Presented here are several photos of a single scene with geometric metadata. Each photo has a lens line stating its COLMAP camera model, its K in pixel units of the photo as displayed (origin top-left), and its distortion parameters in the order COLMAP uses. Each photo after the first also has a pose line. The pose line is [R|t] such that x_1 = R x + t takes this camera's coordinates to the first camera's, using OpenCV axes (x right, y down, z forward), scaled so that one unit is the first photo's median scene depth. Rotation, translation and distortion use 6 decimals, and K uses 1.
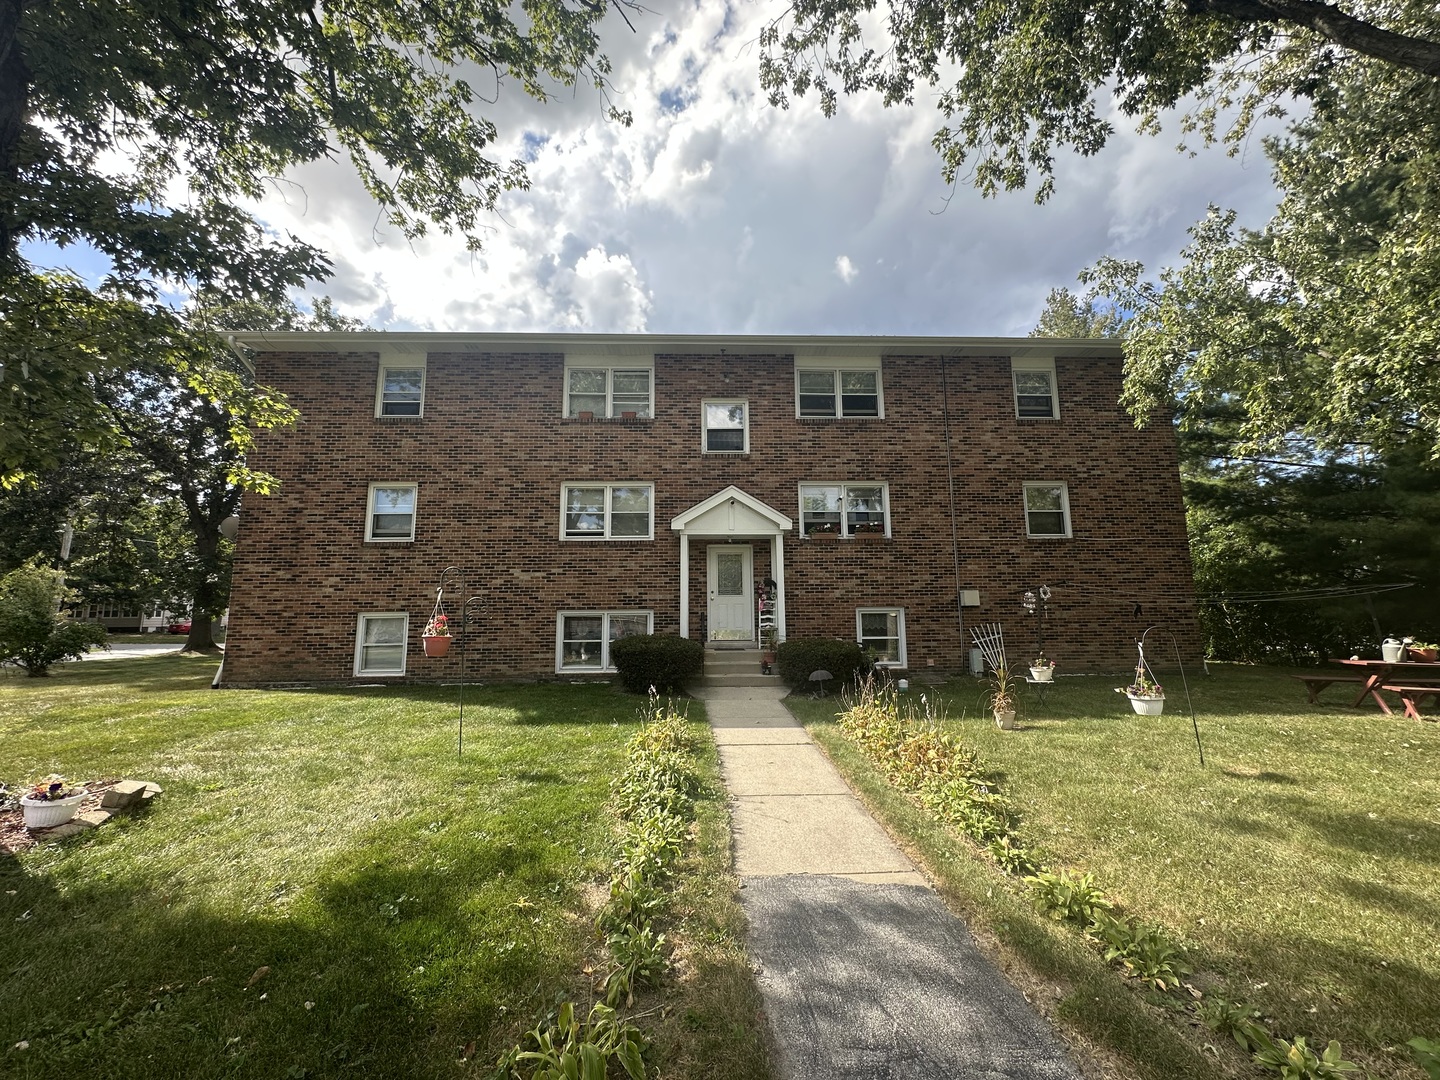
lens RADIAL K [[574.9, 0, 718.9], [0, 574.9, 541.4], [0, 0, 1]] dist [0.003493, 0.000760]
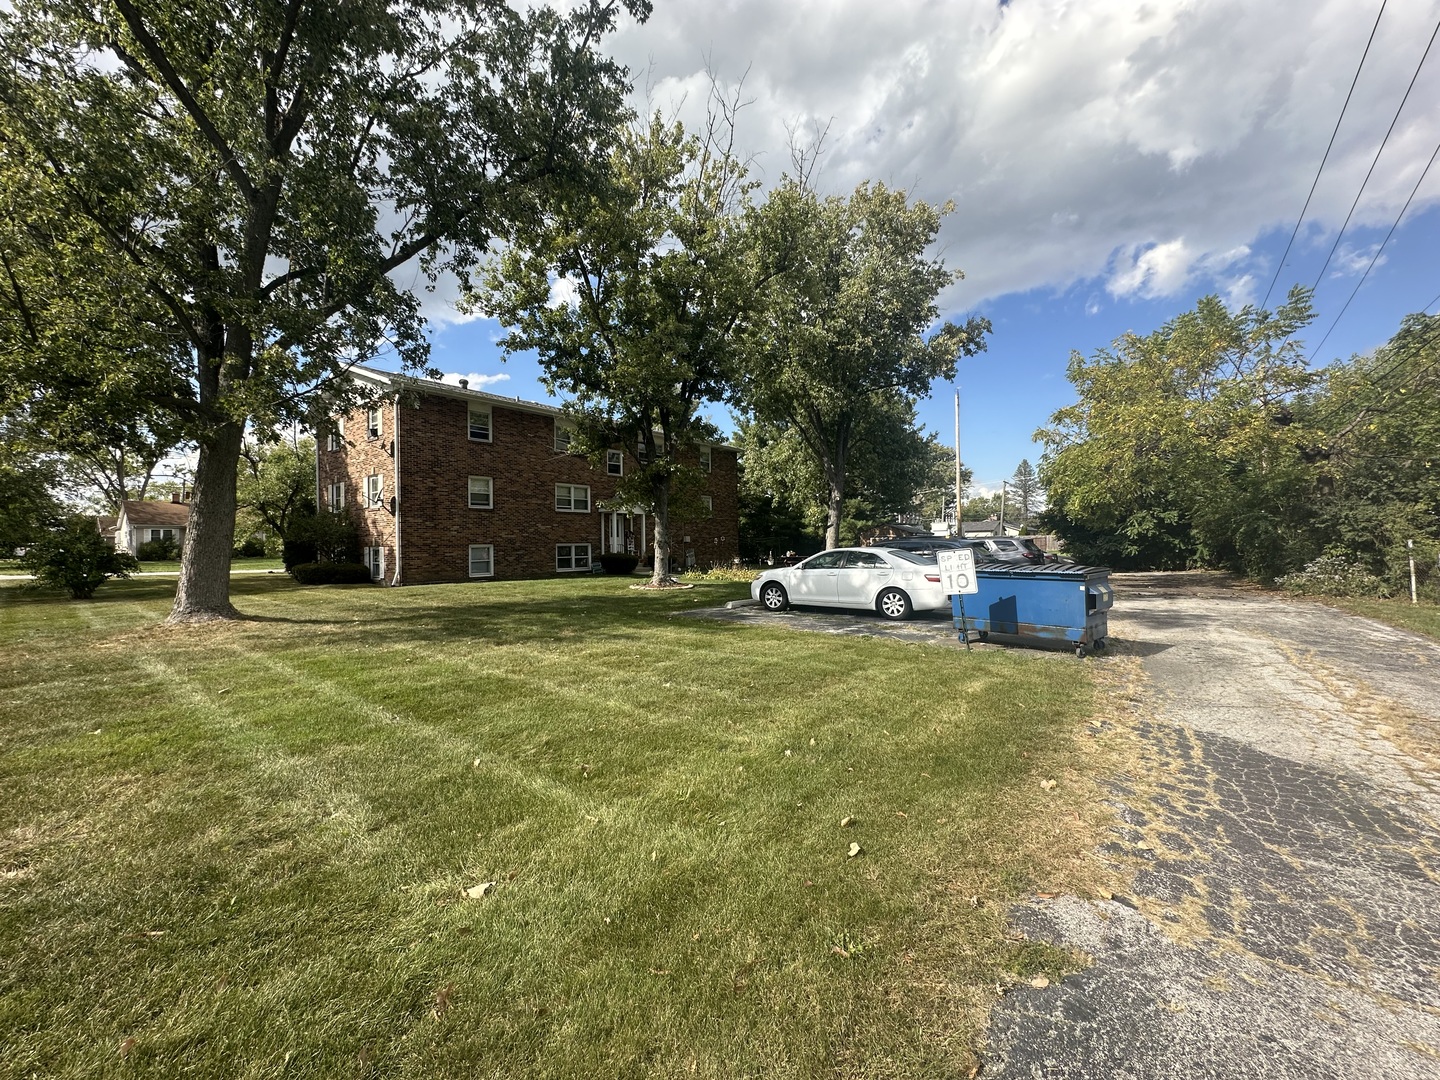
lens RADIAL K [[574.9, 0, 720.2], [0, 574.9, 541.0], [0, 0, 1]] dist [0.003493, 0.000760]
pose [[0.655197, 0.004495, 0.755444, -1.478896], [-0.100530, 0.991608, 0.081289, -0.125297], [-0.748739, -0.129205, 0.650151, -0.854699]]
